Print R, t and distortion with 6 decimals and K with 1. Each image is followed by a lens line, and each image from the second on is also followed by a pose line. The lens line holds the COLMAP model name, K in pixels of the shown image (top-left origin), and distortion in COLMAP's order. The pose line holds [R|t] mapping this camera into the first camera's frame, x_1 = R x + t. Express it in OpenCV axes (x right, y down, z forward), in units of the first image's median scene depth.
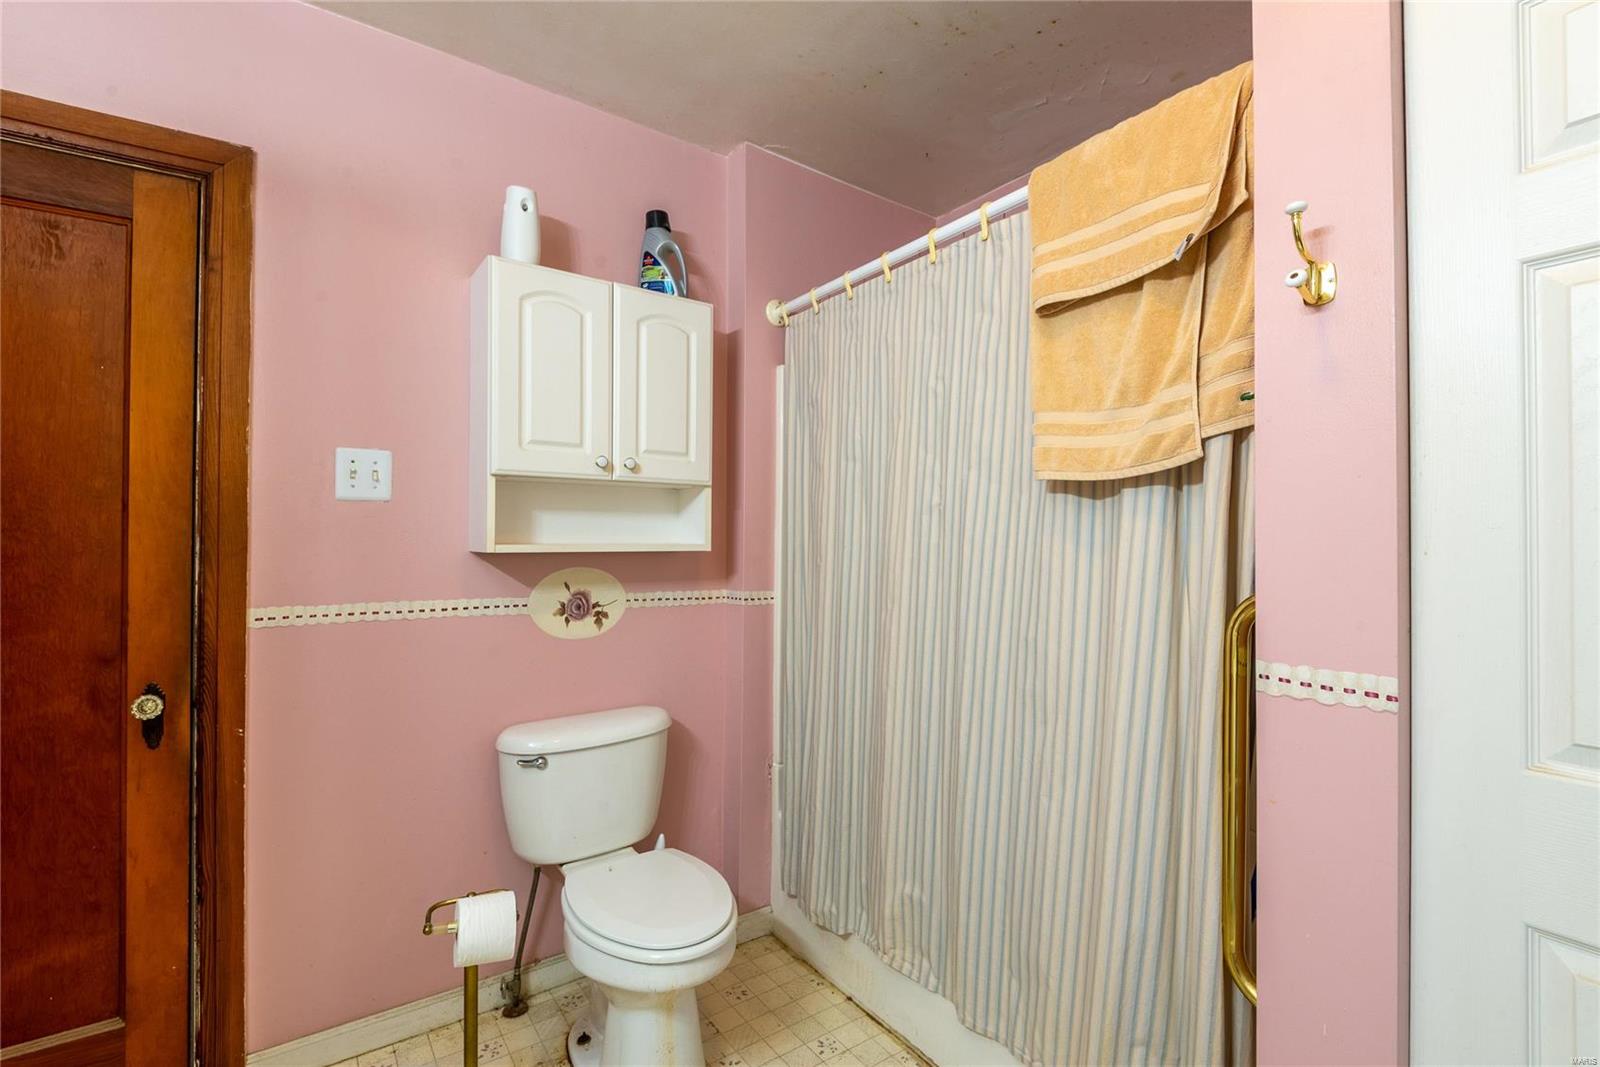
lens RADIAL K [[735.0, 0, 800.0], [0, 735.0, 533.5], [0, 0, 1]] dist [0.046421, -0.027025]
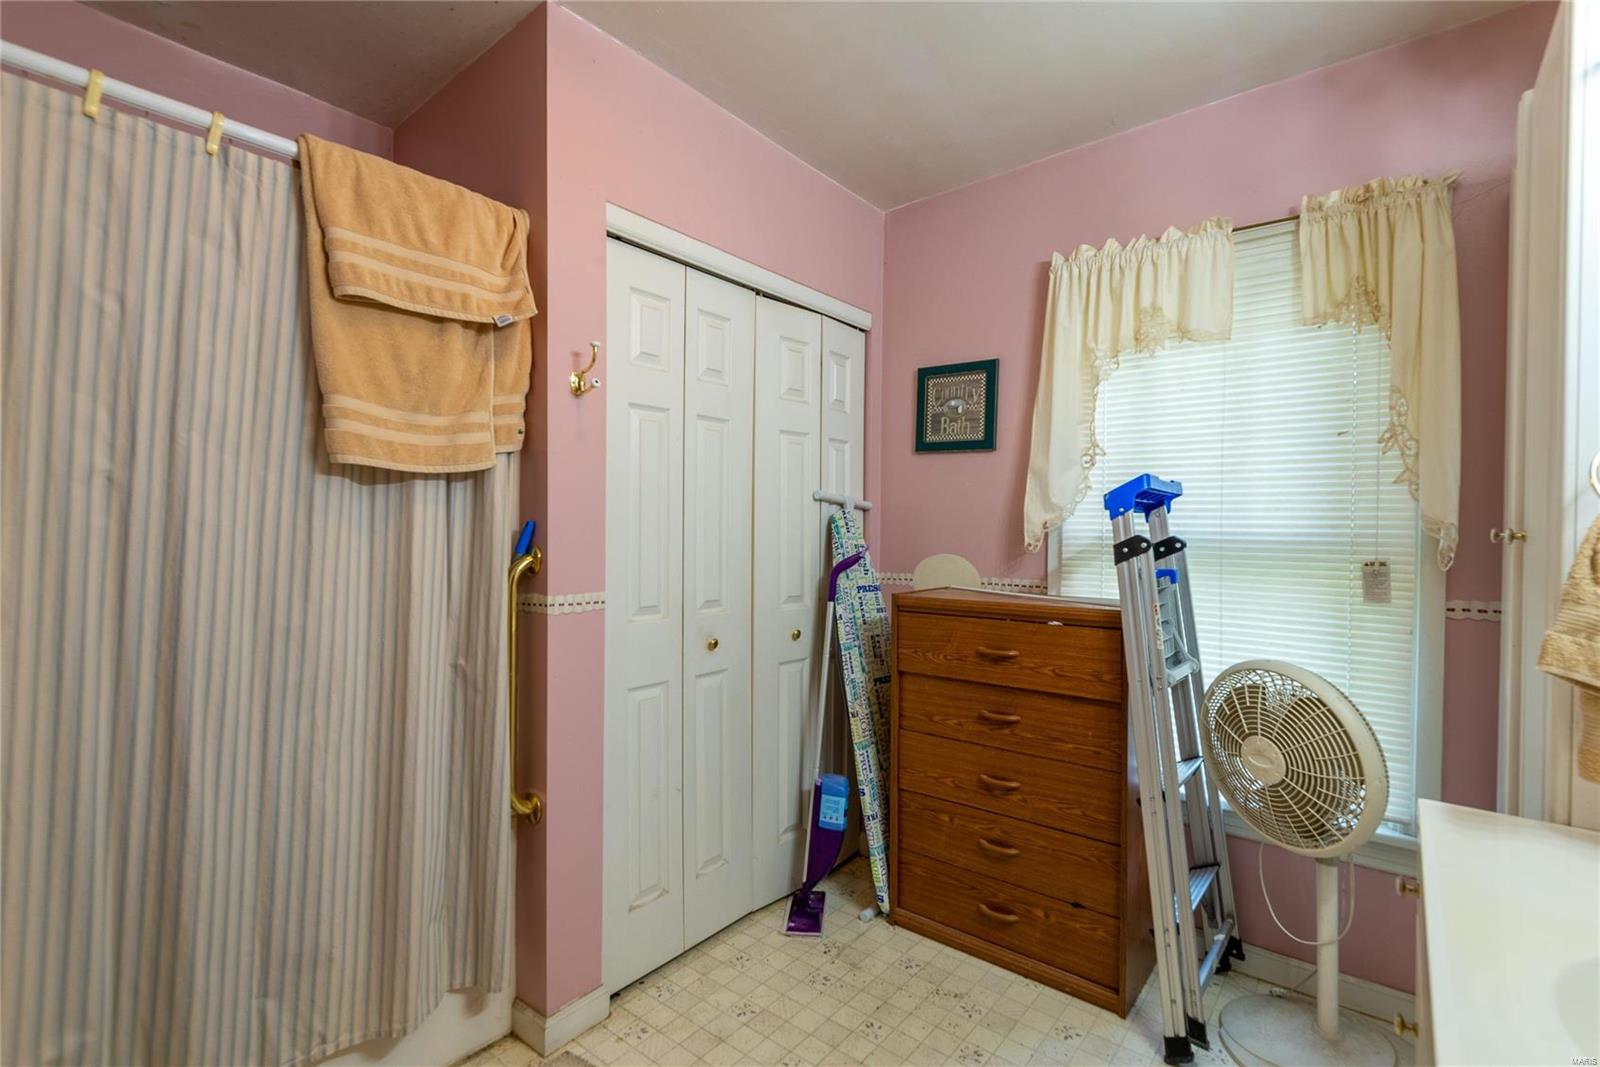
lens RADIAL K [[735.0, 0, 800.0], [0, 735.0, 533.5], [0, 0, 1]] dist [0.046421, -0.027025]
pose [[-0.288662, -0.011104, 0.957367, -0.825259], [-0.015164, 0.999860, 0.007025, 0.007262], [-0.957311, -0.012490, -0.288790, 0.689917]]
